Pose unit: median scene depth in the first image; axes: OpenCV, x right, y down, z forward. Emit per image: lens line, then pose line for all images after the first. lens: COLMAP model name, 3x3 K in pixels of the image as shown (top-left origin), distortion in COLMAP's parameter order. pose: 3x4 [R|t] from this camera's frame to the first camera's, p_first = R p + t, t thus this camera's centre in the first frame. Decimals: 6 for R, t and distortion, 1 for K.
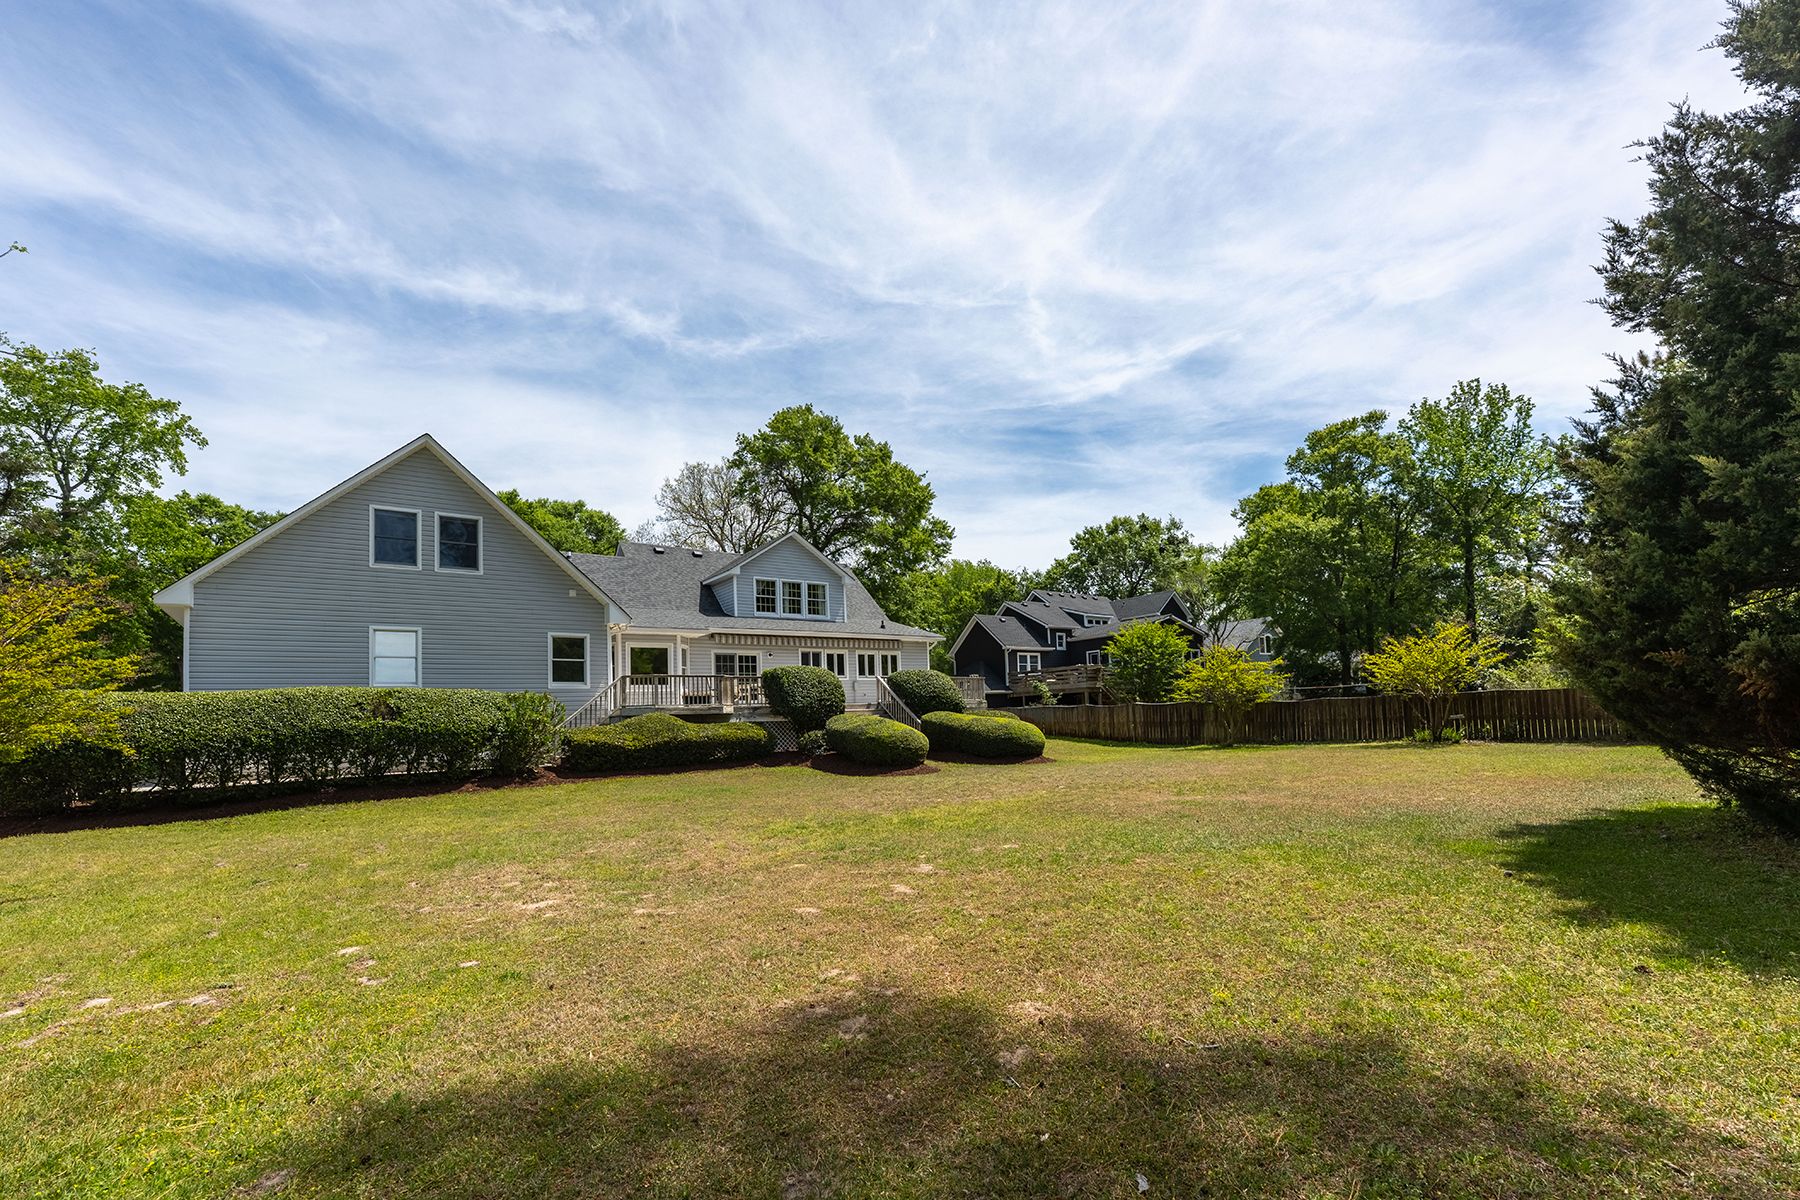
lens RADIAL K [[739.2, 0, 904.2], [0, 739.2, 546.5], [0, 0, 1]] dist [0.002553, 0.000332]
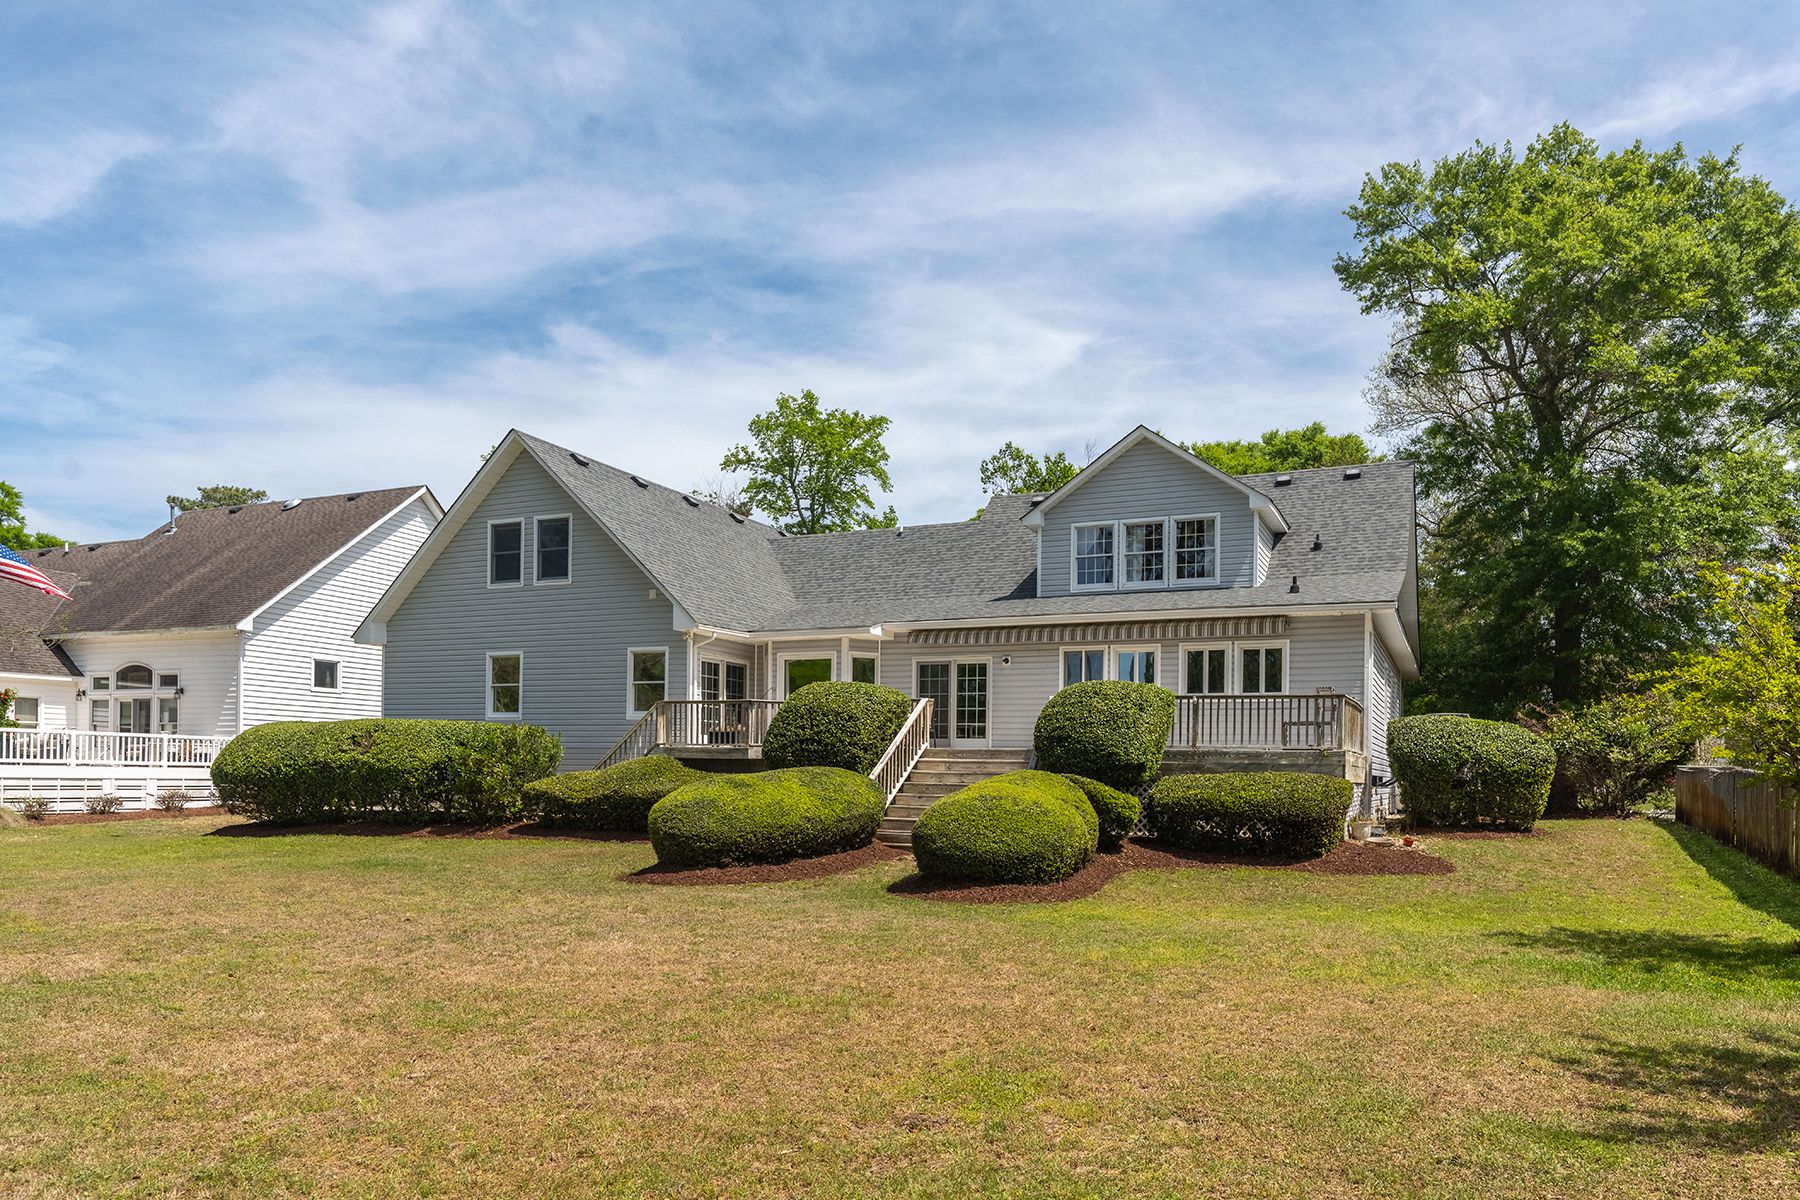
lens RADIAL K [[1117.2, 0, 900.0], [0, 1117.2, 600.0], [0, 0, 1]] dist [-0.001003, -0.000112]
pose [[0.532189, -0.084047, -0.842443, 0.502560], [0.162219, 0.986747, 0.004034, 0.082688], [0.830939, -0.138807, 0.538770, 0.468547]]
